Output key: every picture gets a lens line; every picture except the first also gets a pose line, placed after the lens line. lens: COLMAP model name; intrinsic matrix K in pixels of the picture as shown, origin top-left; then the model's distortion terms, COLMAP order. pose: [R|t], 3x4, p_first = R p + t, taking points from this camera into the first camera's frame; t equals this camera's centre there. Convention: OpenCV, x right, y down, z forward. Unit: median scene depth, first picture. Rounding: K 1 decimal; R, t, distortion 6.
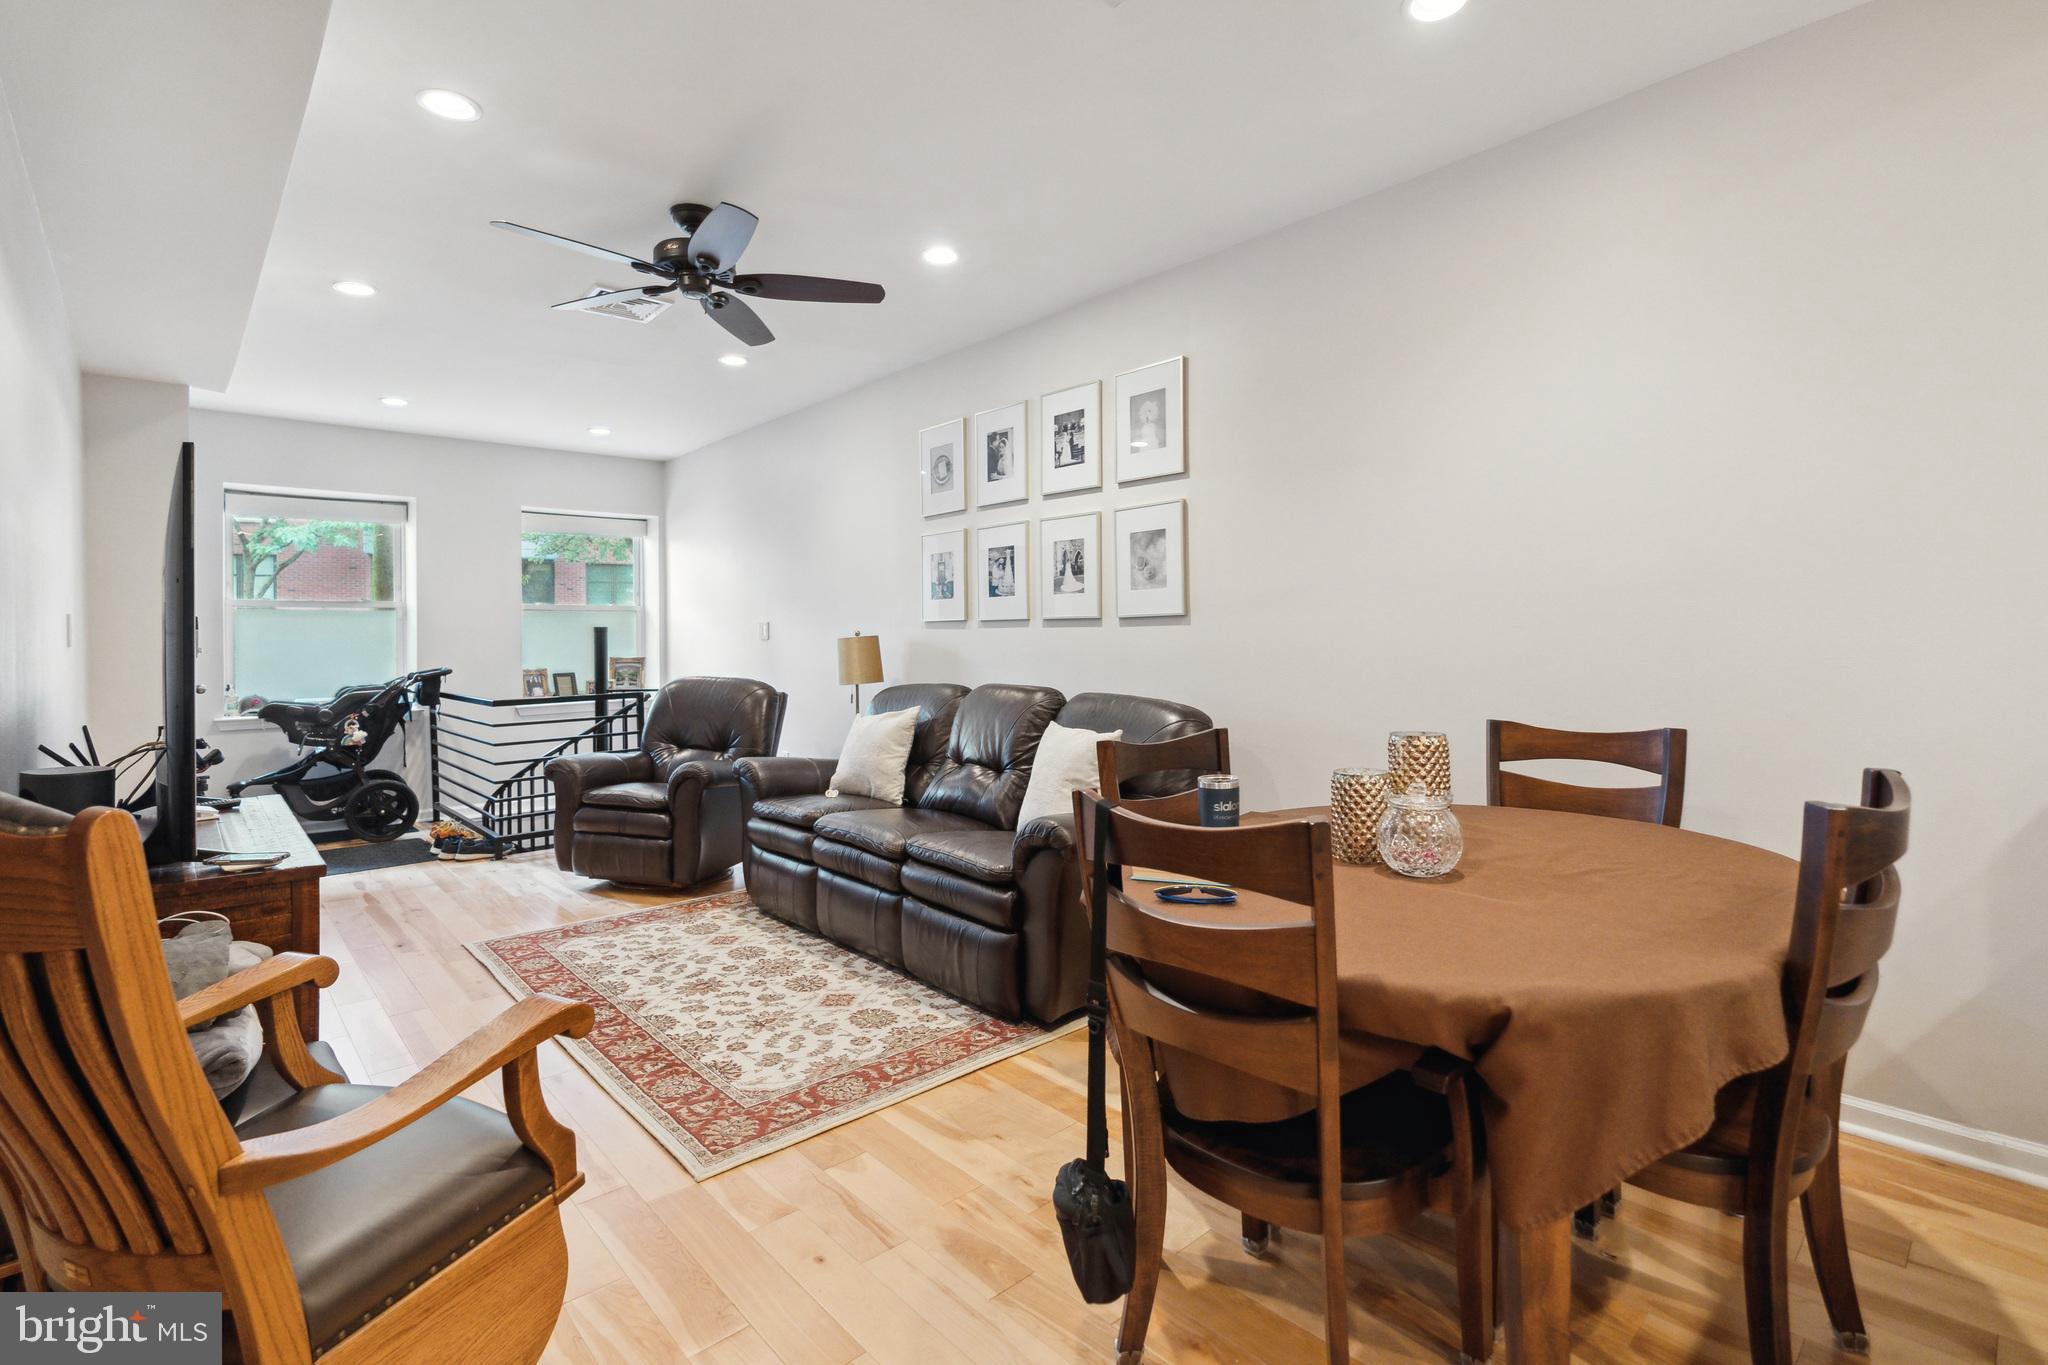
lens RADIAL K [[935.3, 0, 1001.5], [0, 935.3, 635.2], [0, 0, 1]] dist [-0.010986, 0.000018]
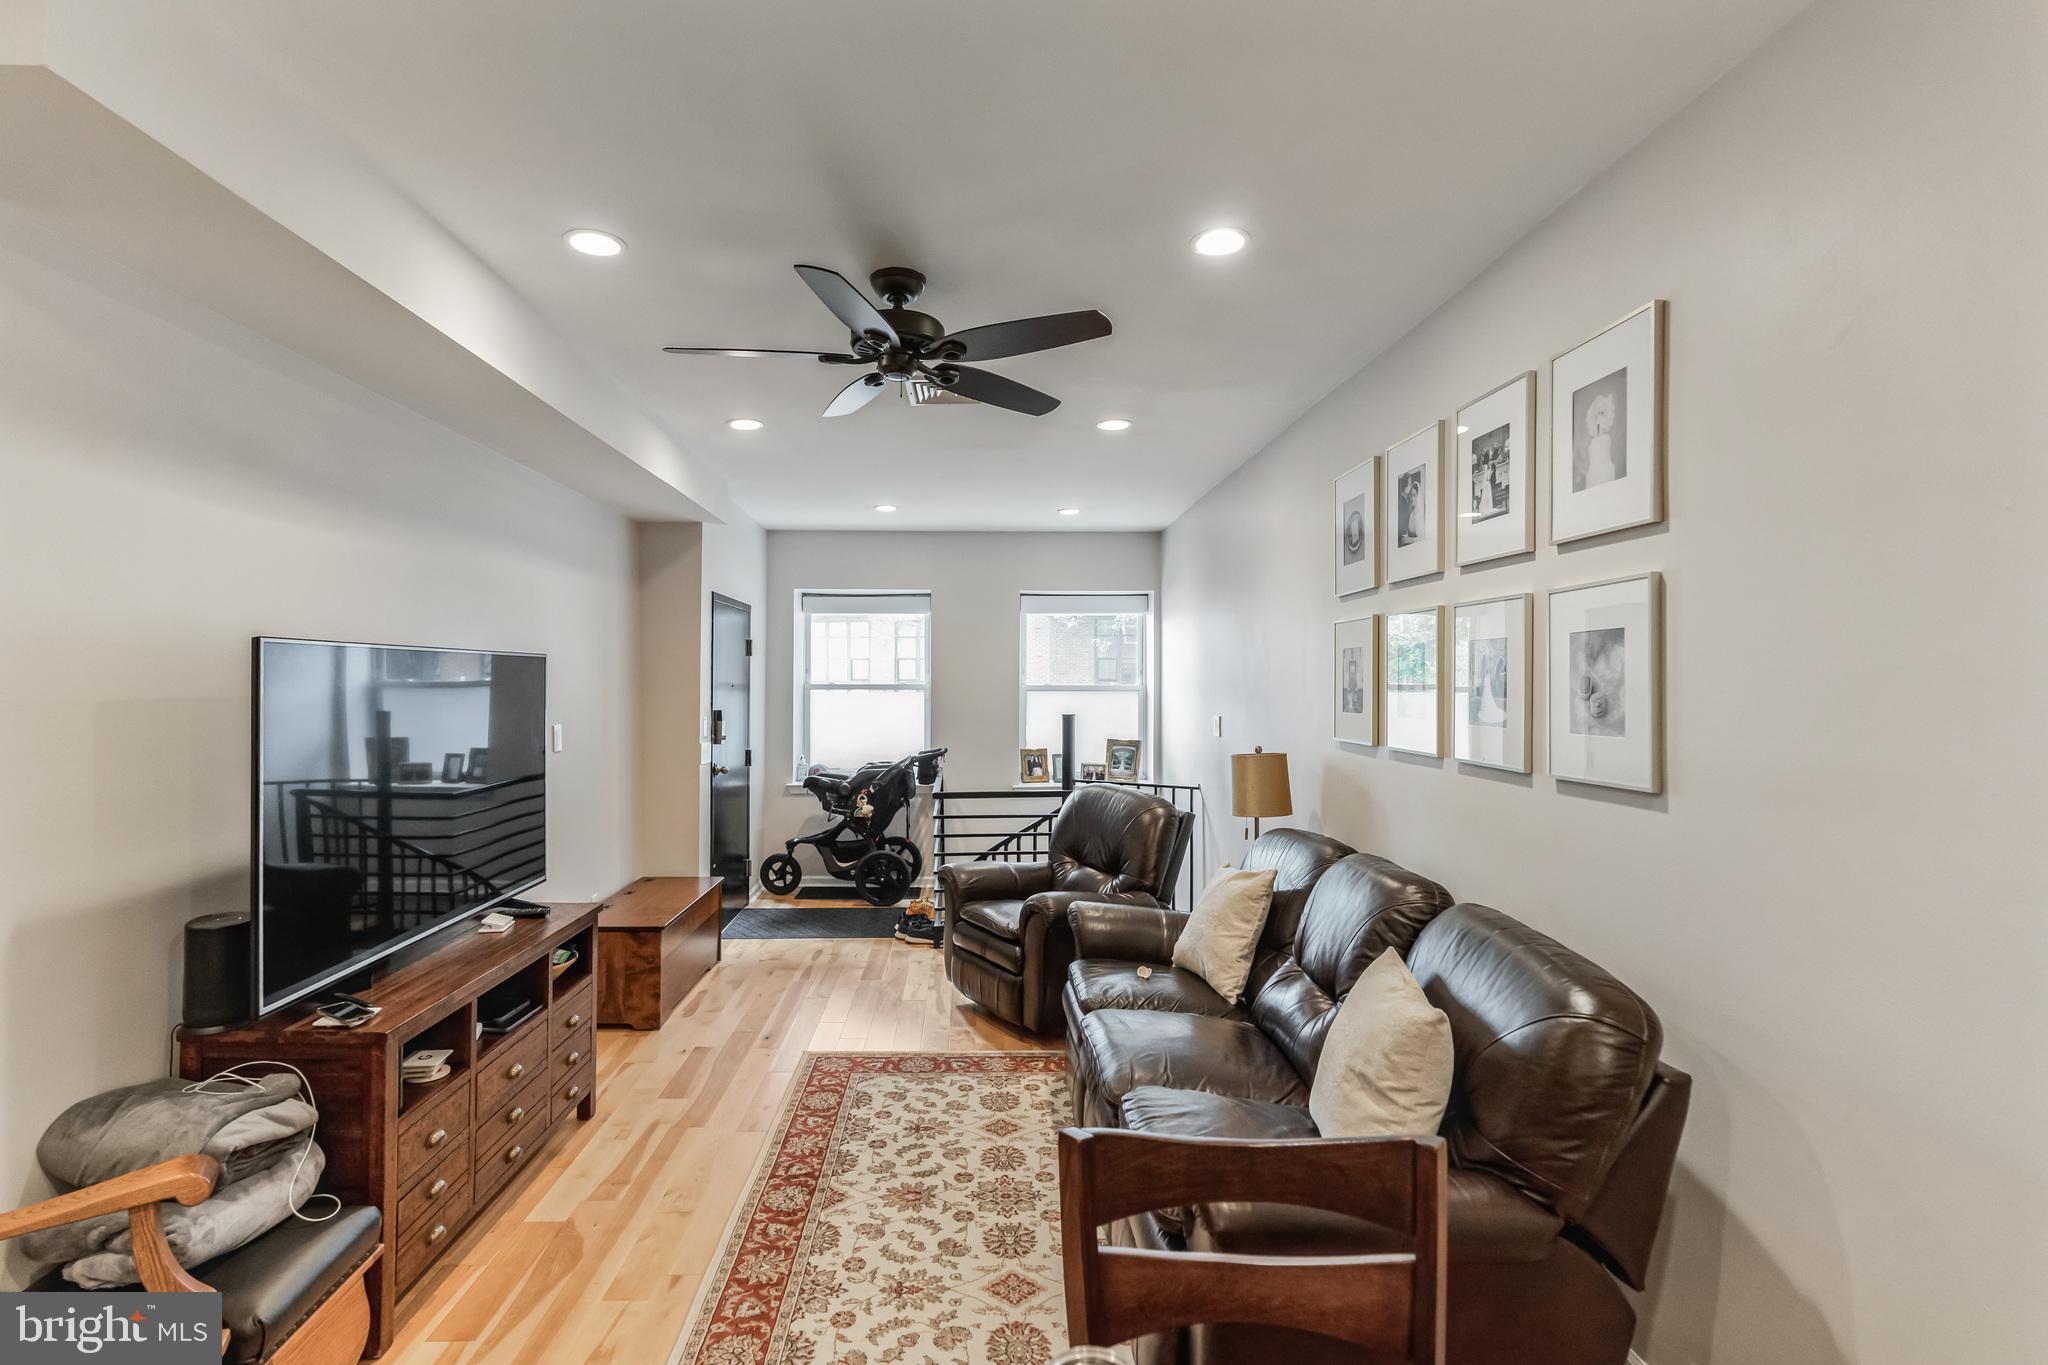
lens RADIAL K [[935.3, 0, 1019.4], [0, 935.3, 678.6], [0, 0, 1]] dist [-0.010986, 0.000018]
pose [[0.767506, 0.010445, -0.640957, 0.243516], [-0.007750, 0.999945, 0.007015, -0.082647], [0.640995, -0.000416, 0.767545, 0.350601]]
